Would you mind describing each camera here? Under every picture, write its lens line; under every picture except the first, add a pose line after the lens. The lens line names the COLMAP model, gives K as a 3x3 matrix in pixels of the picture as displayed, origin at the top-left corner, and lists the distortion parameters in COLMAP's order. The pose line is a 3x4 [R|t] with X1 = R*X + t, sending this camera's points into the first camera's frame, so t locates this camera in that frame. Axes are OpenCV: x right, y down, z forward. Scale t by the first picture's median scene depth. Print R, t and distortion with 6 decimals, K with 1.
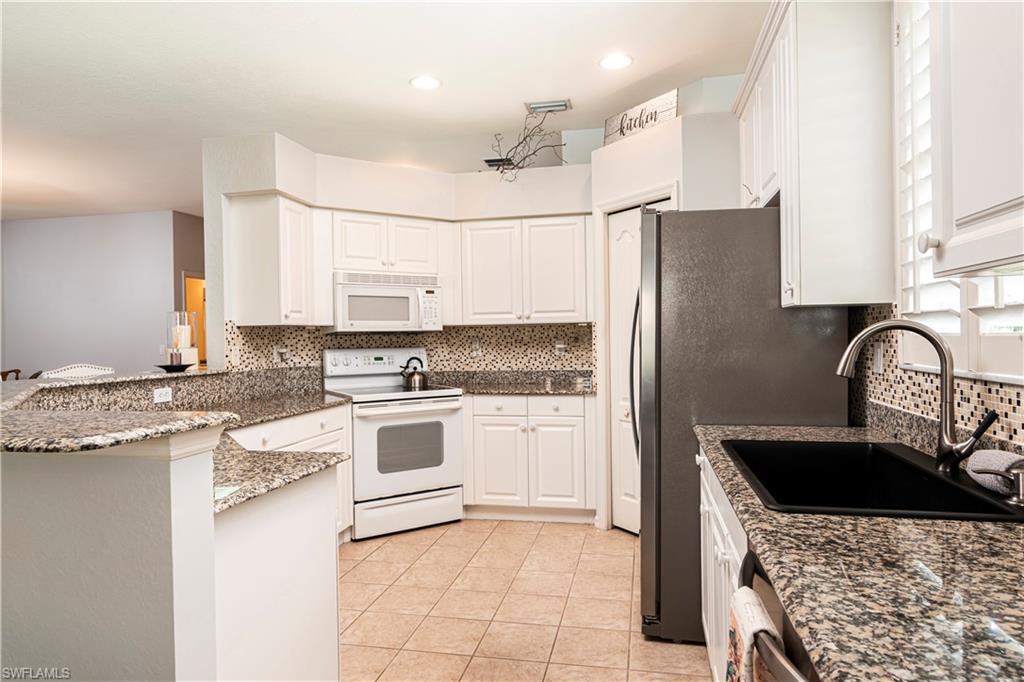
lens RADIAL K [[621.7, 0, 526.7], [0, 621.7, 339.8], [0, 0, 1]] dist [-0.030350, -0.000132]
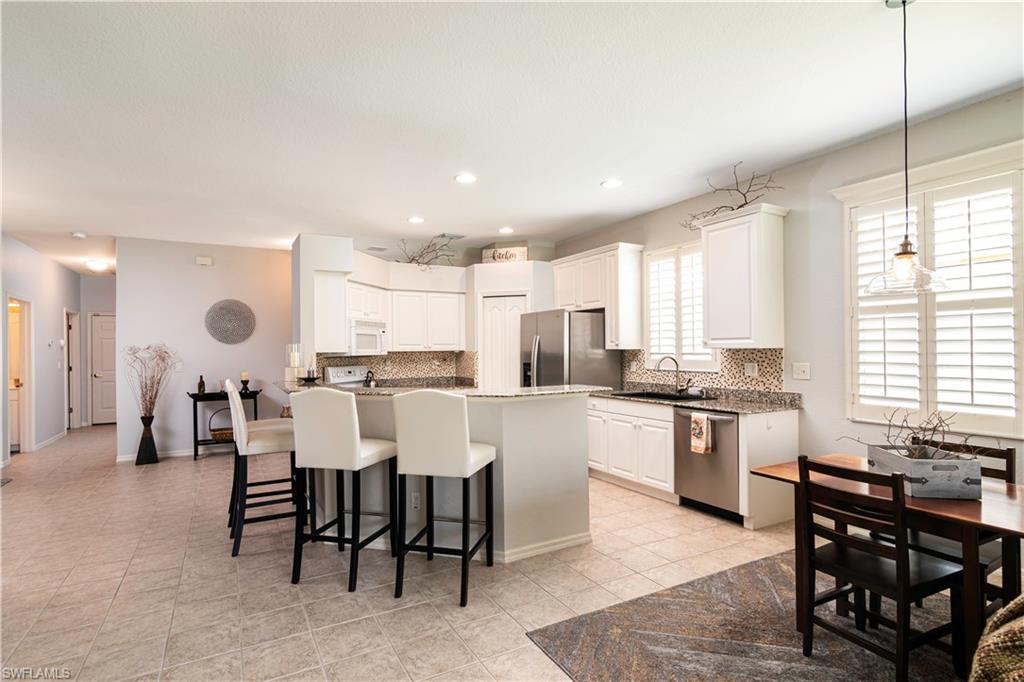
lens RADIAL K [[492.1, 0, 512.0], [0, 492.1, 341.0], [0, 0, 1]] dist [-0.004398, -0.000330]
pose [[0.743848, 0.019498, 0.668064, -0.818179], [-0.000321, 0.999585, -0.028817, -0.014278], [-0.668349, 0.021221, 0.743545, -0.229805]]
